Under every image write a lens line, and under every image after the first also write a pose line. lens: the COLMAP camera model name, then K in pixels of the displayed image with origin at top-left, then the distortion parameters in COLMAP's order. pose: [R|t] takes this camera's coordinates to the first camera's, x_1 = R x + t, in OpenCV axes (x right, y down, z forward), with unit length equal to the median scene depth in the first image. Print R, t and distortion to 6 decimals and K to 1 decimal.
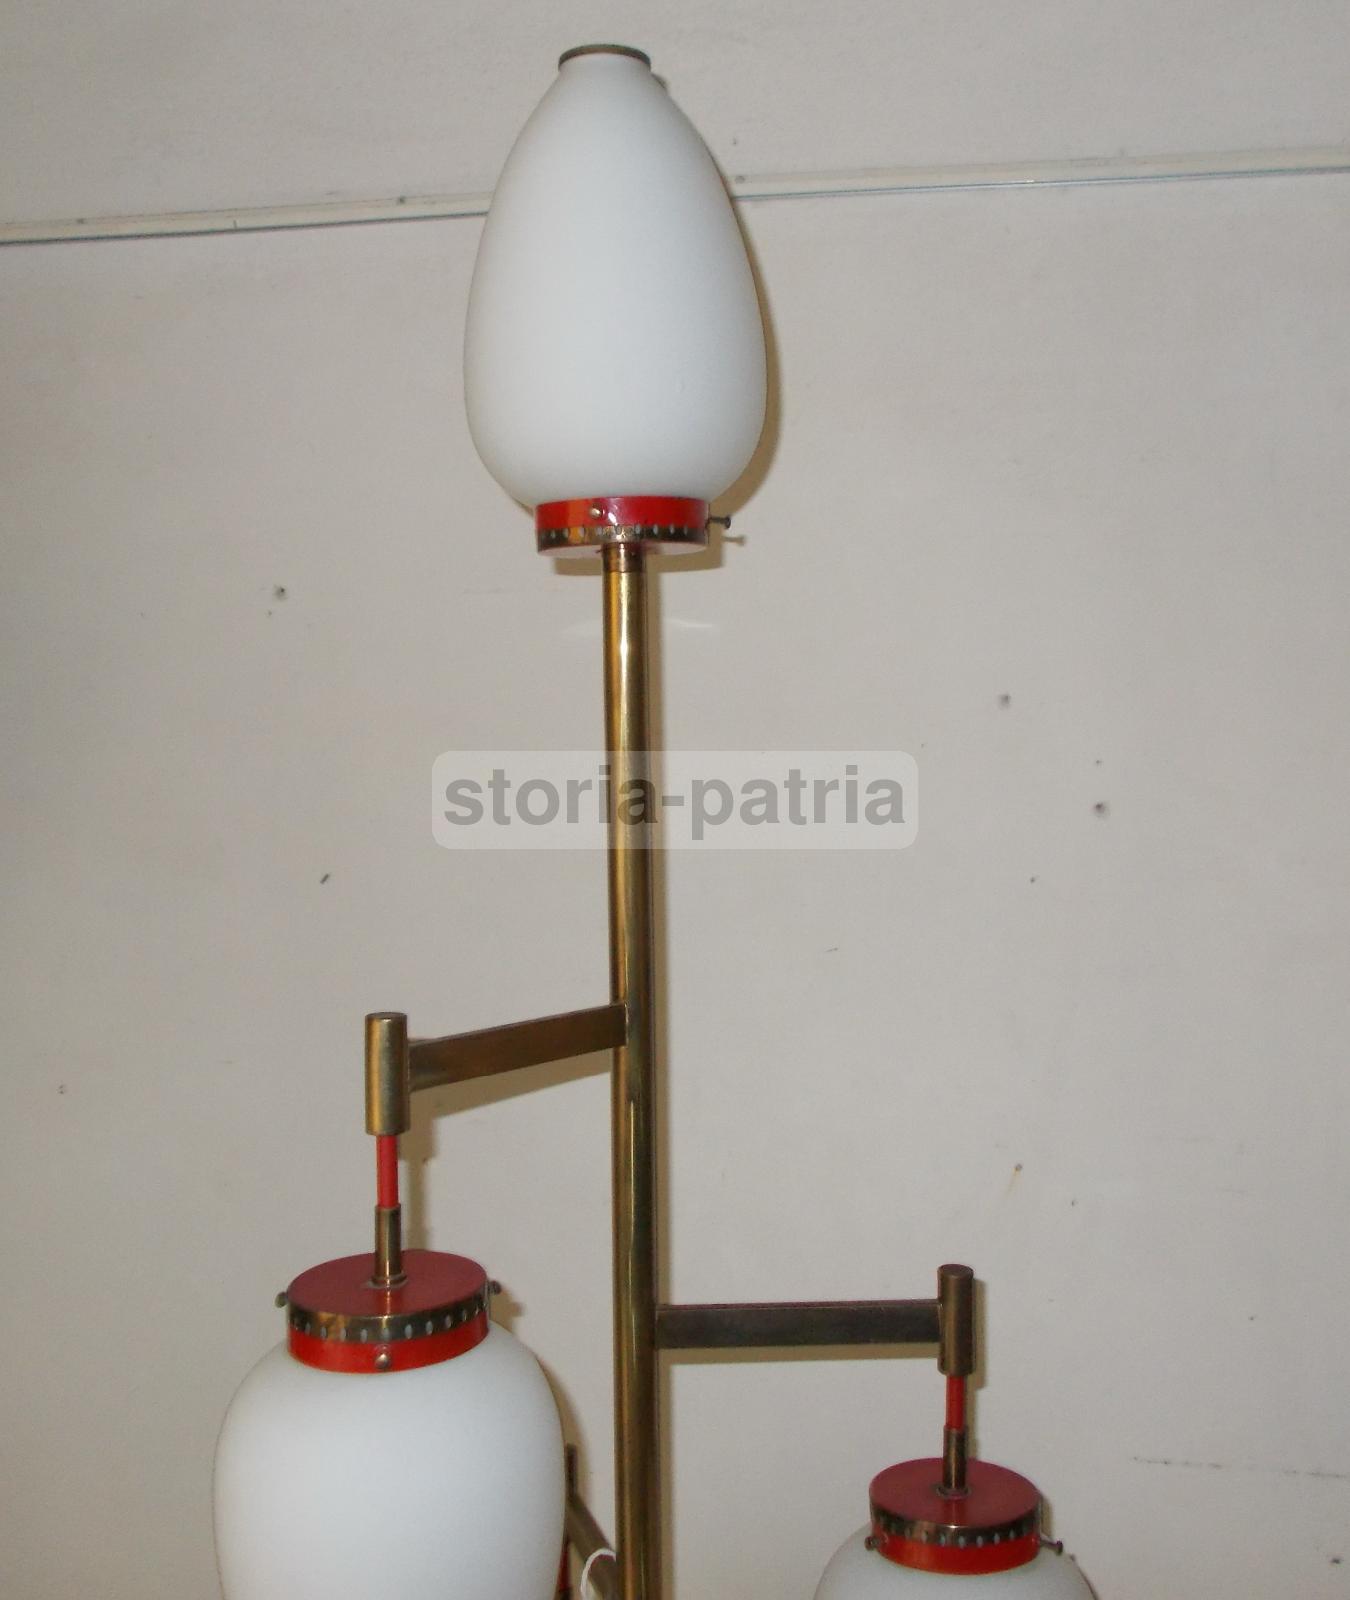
lens RADIAL K [[1489.2, 0, 657.7], [0, 1489.2, 798.8], [0, 0, 1]] dist [-0.049127, 0.160264]
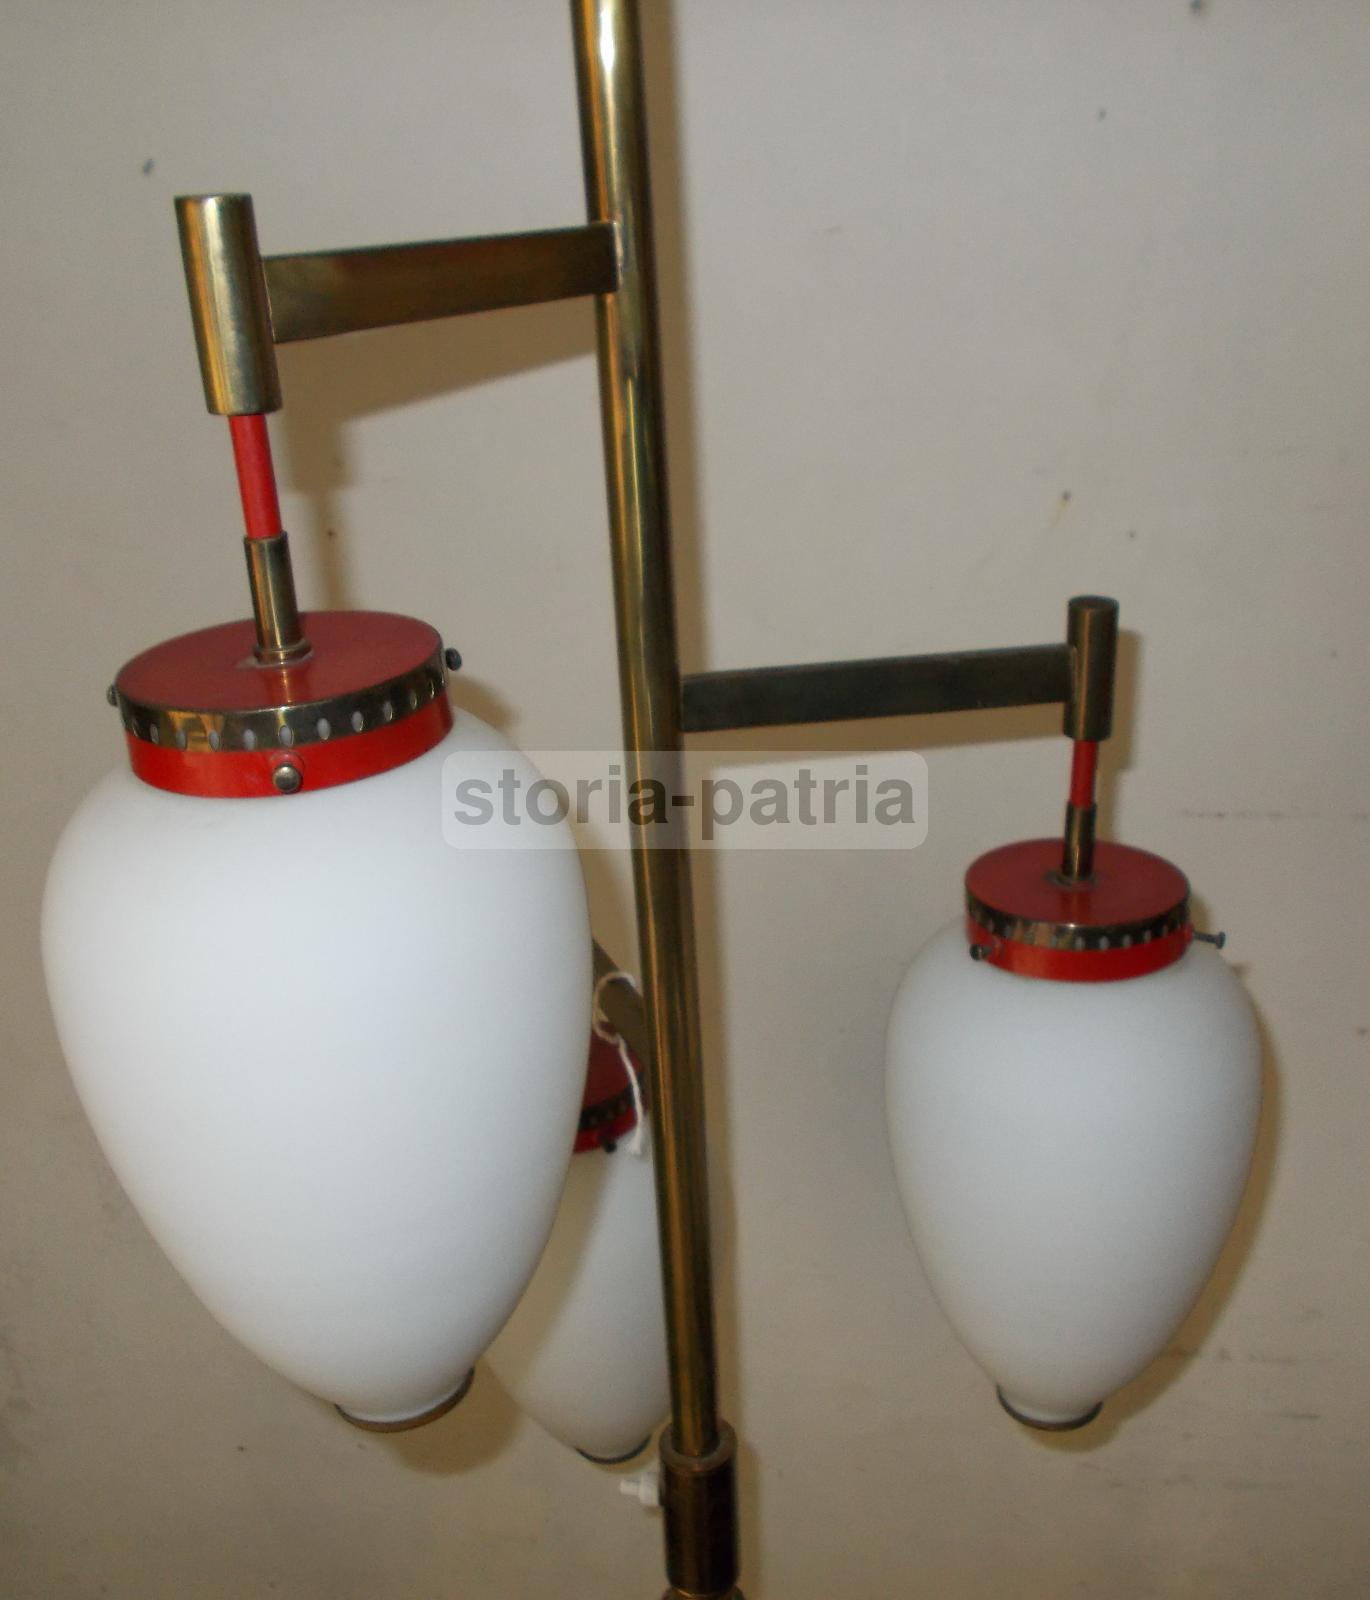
lens RADIAL K [[1534.8, 0, 685.0], [0, 1534.8, 800.0], [0, 0, 1]] dist [0.010806, 0.006654]
pose [[0.996178, -0.062094, 0.061427, -0.053623], [0.033161, 0.919494, 0.391702, 0.126708], [-0.080804, -0.388168, 0.918039, 0.350981]]
